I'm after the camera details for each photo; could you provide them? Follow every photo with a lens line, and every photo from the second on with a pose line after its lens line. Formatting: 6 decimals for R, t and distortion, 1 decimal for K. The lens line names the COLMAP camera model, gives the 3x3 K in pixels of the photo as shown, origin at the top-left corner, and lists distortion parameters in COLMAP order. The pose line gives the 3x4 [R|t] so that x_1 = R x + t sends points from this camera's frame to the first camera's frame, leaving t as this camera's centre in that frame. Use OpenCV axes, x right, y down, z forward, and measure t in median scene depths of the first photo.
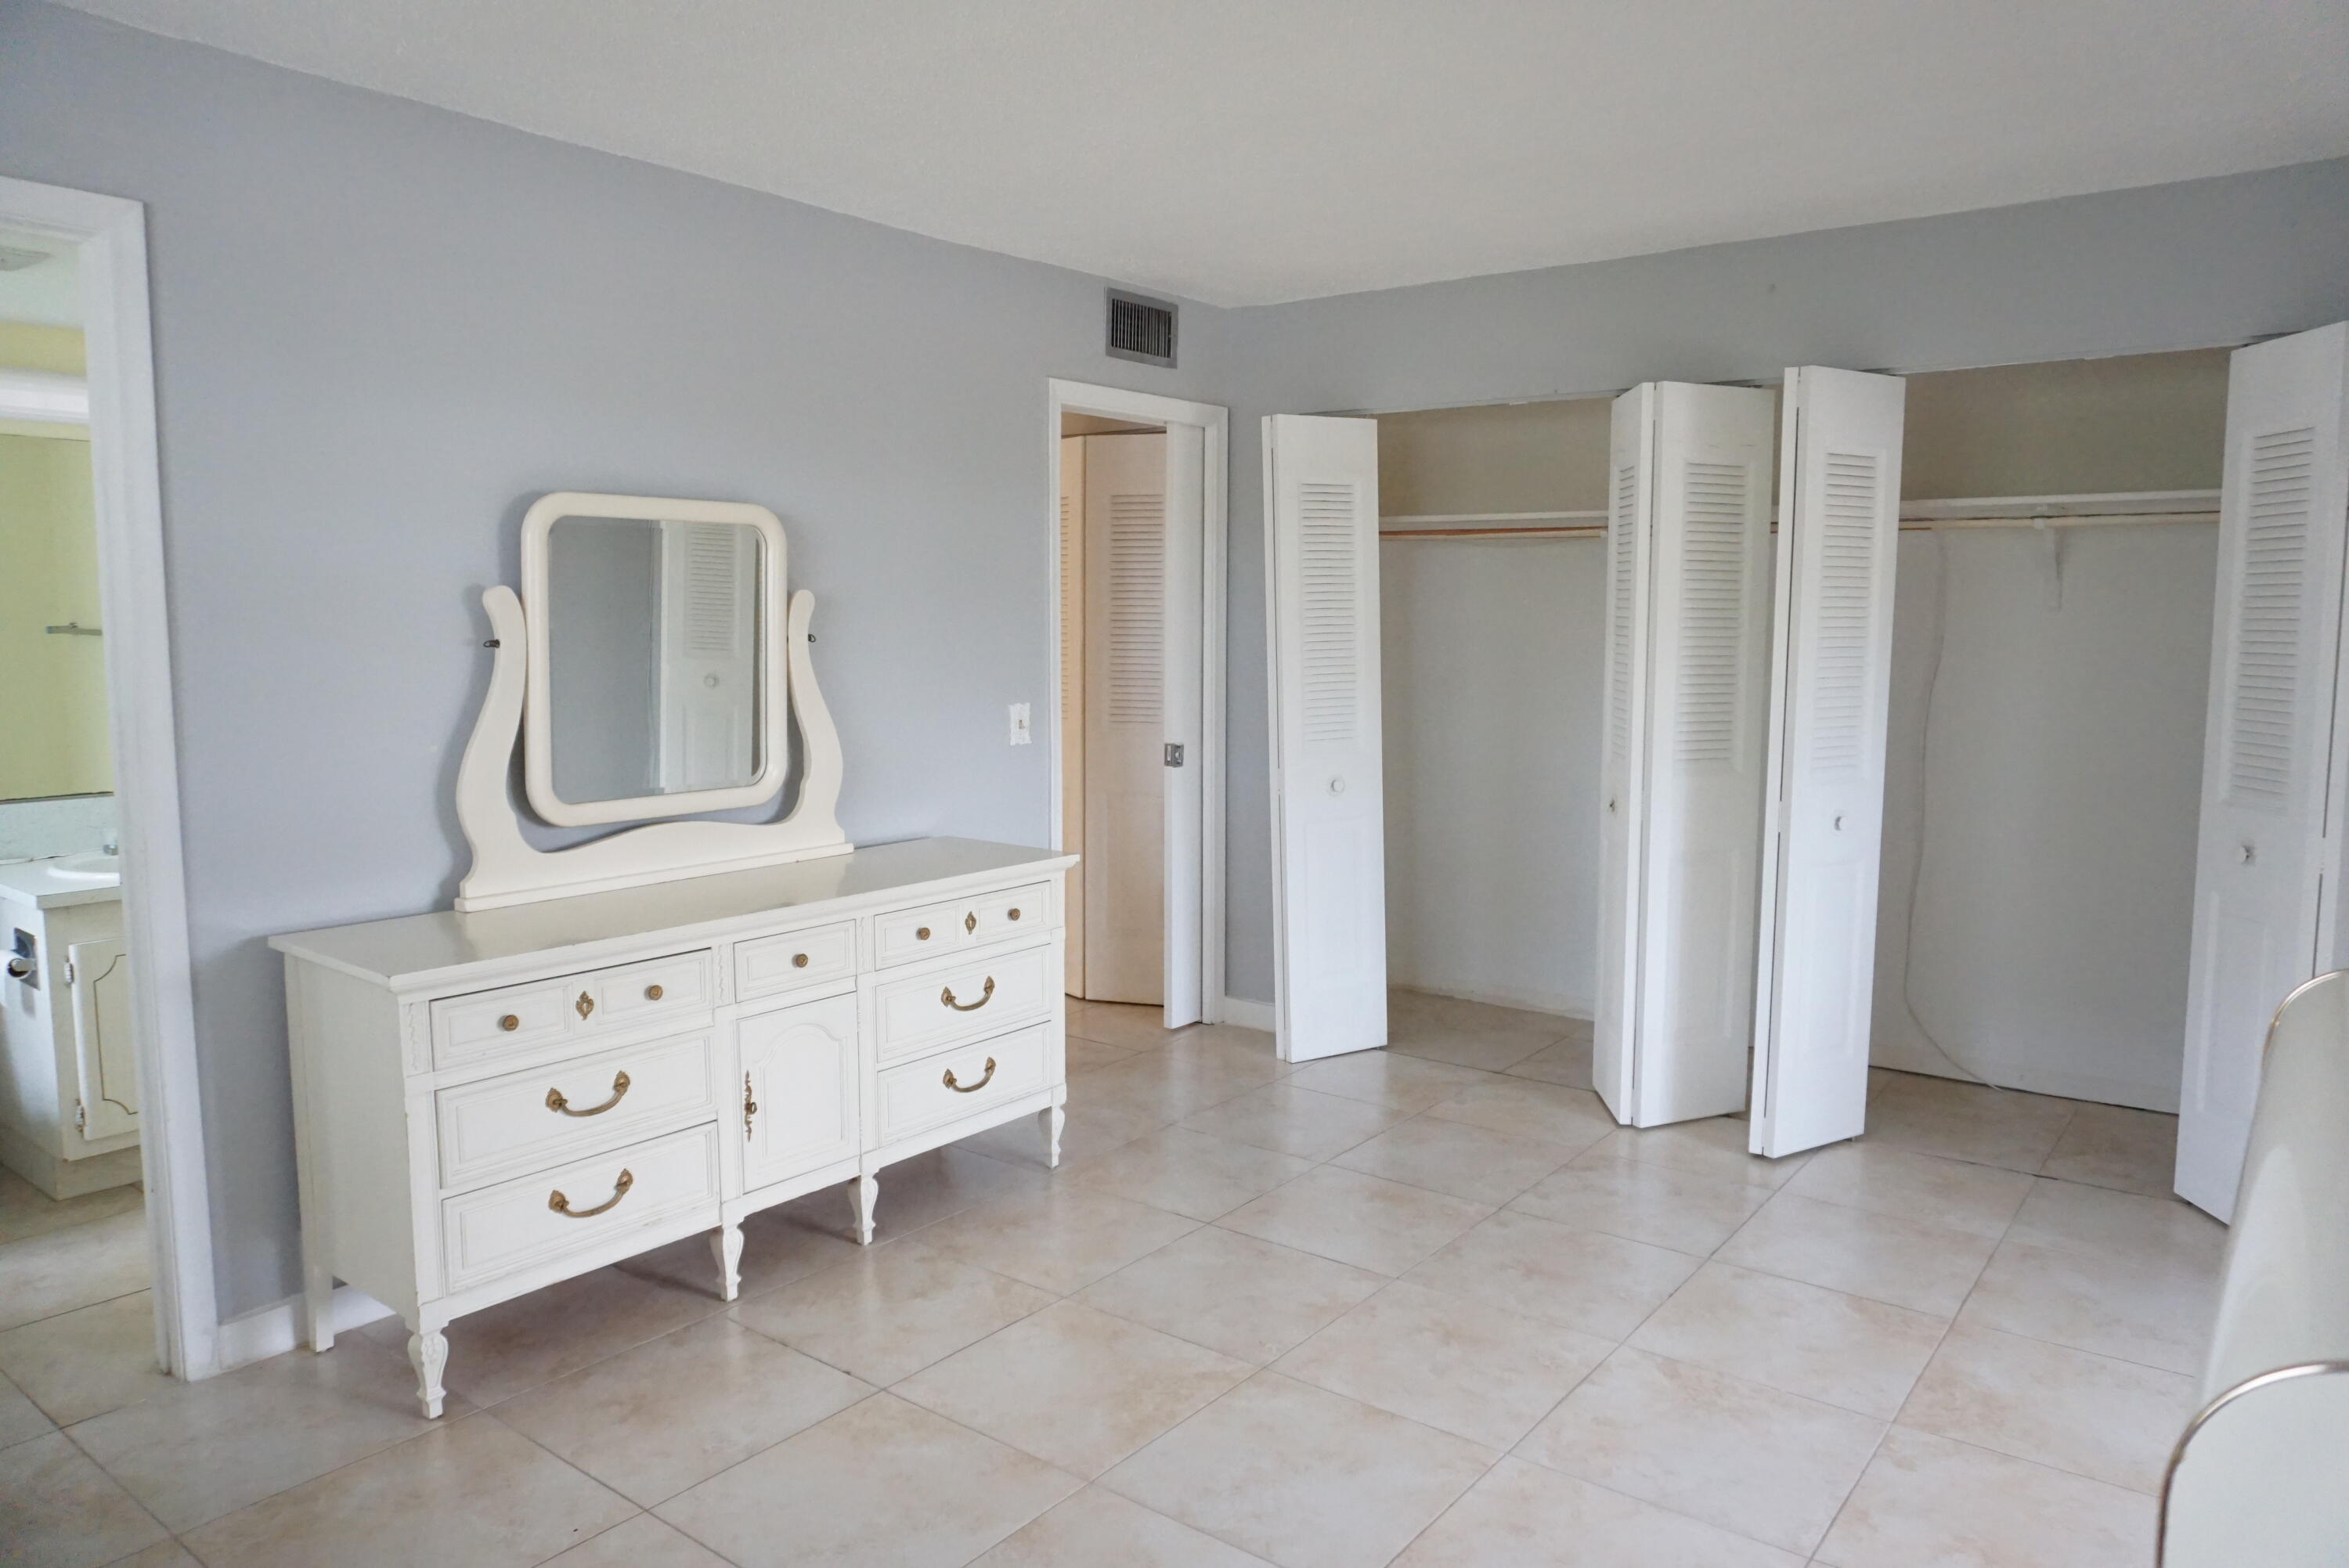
lens RADIAL K [[1562.3, 0, 1173.8], [0, 1562.3, 784.8], [0, 0, 1]] dist [-0.026954, -0.001061]
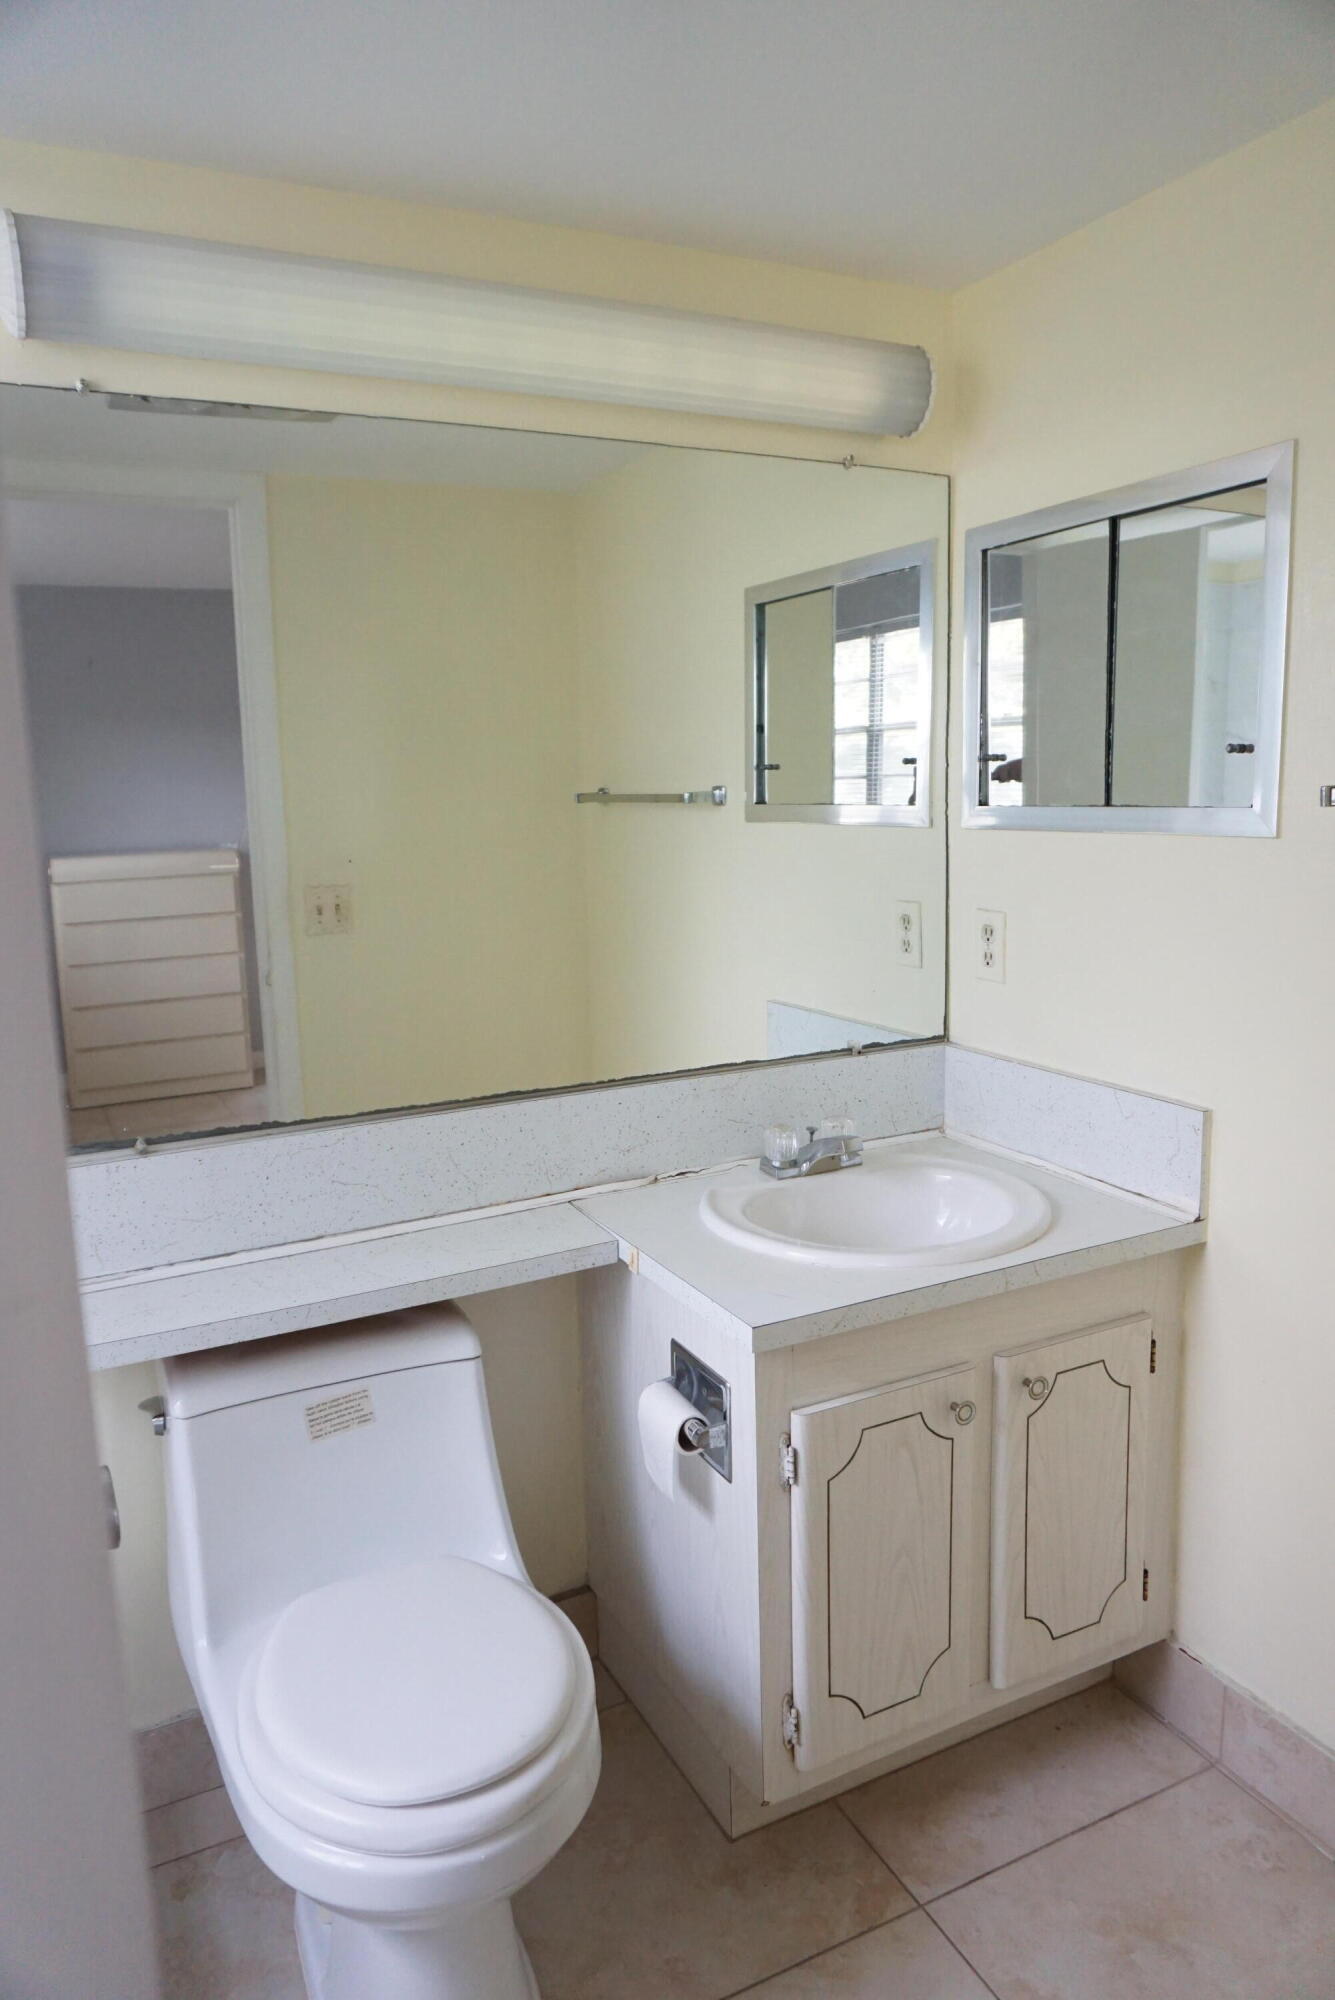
lens RADIAL K [[1330.4, 0, 665.4], [0, 1330.4, 999.9], [0, 0, 1]] dist [-0.026954, -0.001061]
pose [[0.902375, 0.036345, -0.429417, -0.567733], [-0.014620, 0.998446, 0.053783, -0.051924], [0.430704, -0.042254, 0.901503, 0.591794]]
